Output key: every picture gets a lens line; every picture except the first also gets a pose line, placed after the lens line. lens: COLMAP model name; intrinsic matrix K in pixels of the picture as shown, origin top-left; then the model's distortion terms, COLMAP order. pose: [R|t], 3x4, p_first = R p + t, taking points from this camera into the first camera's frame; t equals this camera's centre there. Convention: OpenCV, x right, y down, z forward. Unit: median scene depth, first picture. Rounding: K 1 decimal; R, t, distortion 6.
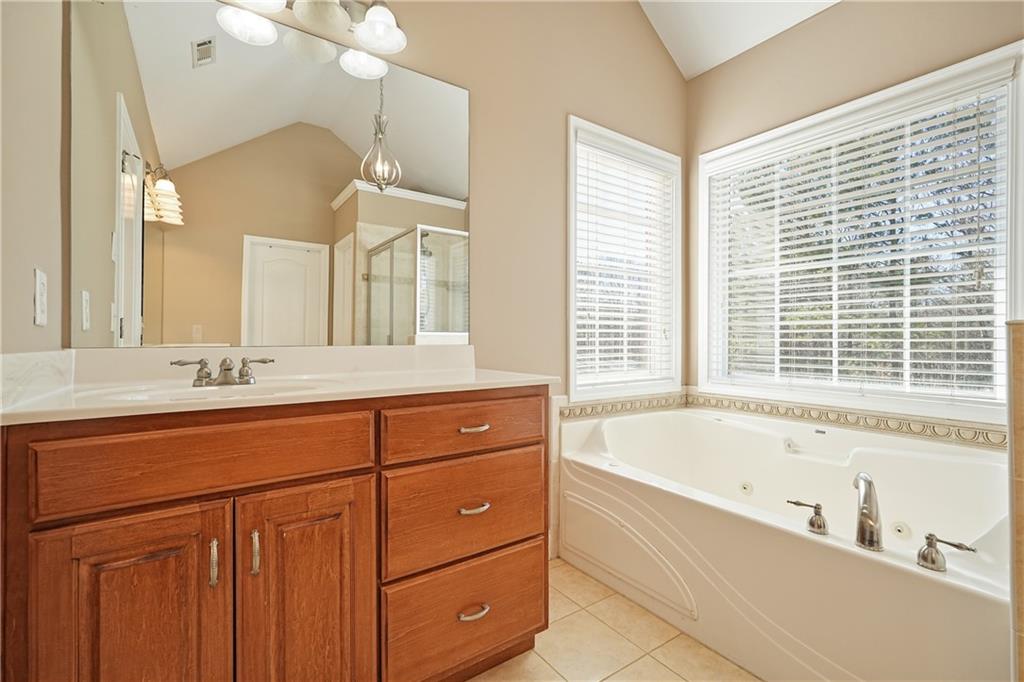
lens RADIAL K [[454.1, 0, 512.0], [0, 454.1, 341.0], [0, 0, 1]] dist [-0.011466, 0.006328]
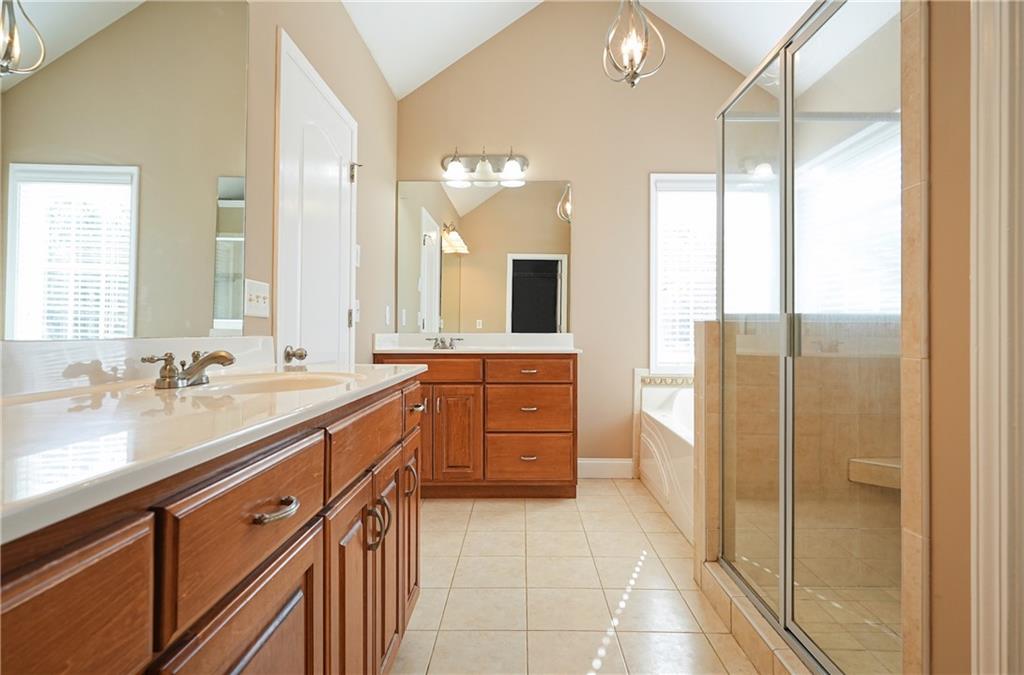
lens RADIAL K [[535.1, 0, 515.2], [0, 535.1, 320.3], [0, 0, 1]] dist [-0.013162, 0.012820]
pose [[0.814724, -0.009684, -0.579768, 1.296449], [-0.004389, 0.999729, -0.022867, 0.011401], [0.579833, 0.021175, 0.814460, -1.062492]]
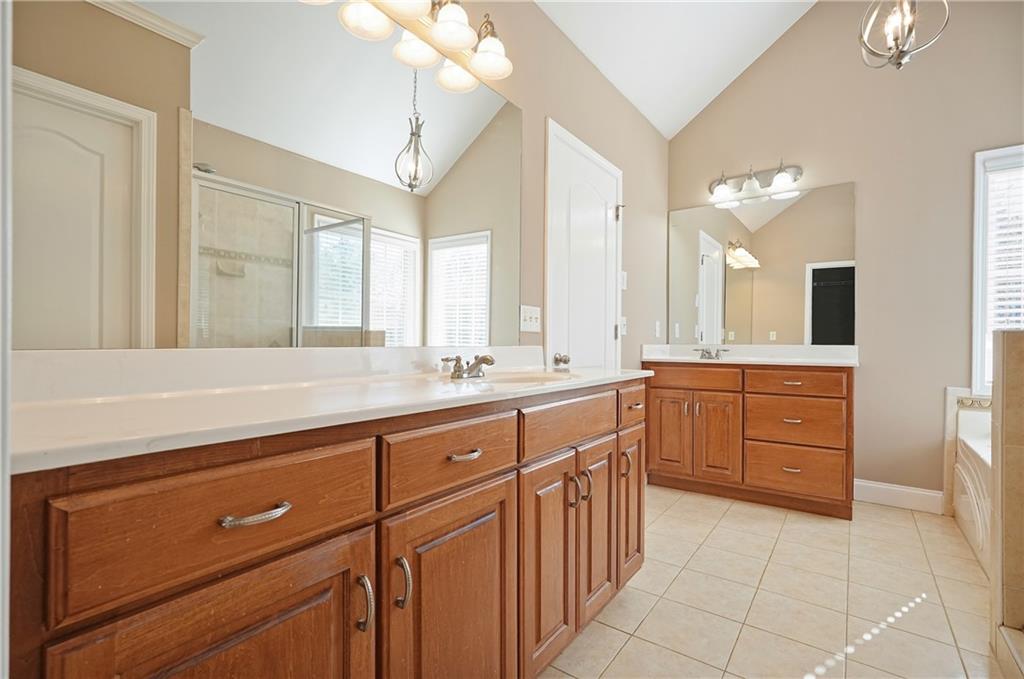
lens RADIAL K [[464.5, 0, 512.0], [0, 464.5, 339.5], [0, 0, 1]] dist [-0.000613, 0.000536]
pose [[0.320496, -0.002823, -0.947246, 1.527373], [-0.007503, 0.999957, -0.005519, 0.010500], [0.947220, 0.008875, 0.320461, -0.922139]]
